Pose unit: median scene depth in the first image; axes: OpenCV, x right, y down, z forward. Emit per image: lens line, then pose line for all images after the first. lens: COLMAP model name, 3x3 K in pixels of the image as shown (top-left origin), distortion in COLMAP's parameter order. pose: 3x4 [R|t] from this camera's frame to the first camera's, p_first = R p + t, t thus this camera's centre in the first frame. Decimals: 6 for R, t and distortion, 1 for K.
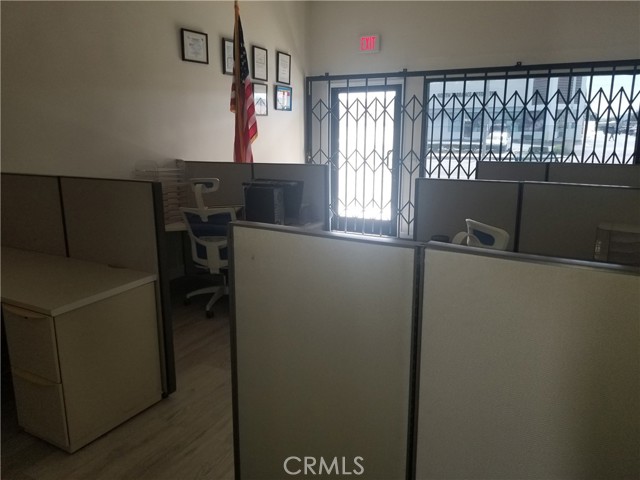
lens RADIAL K [[482.8, 0, 322.3], [0, 482.8, 229.3], [0, 0, 1]] dist [-0.006074, -0.002712]
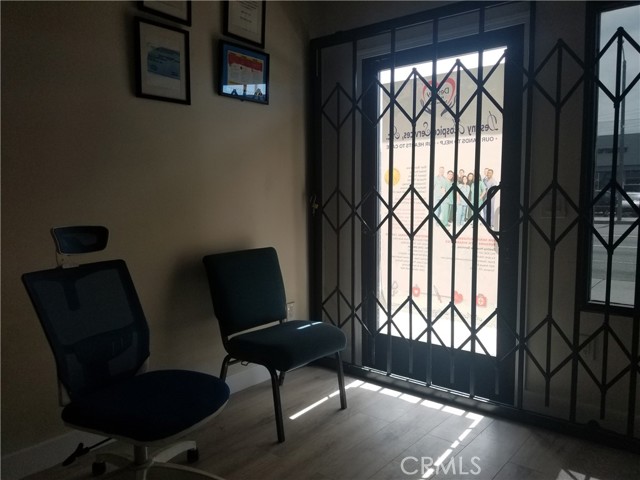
lens RADIAL K [[482.8, 0, 322.3], [0, 482.8, 229.3], [0, 0, 1]] dist [-0.006074, -0.002712]
pose [[0.979924, 0.010178, -0.199112, 0.079633], [-0.035181, 0.991852, -0.122441, -0.073069], [0.196243, 0.126988, 0.972298, 0.580289]]
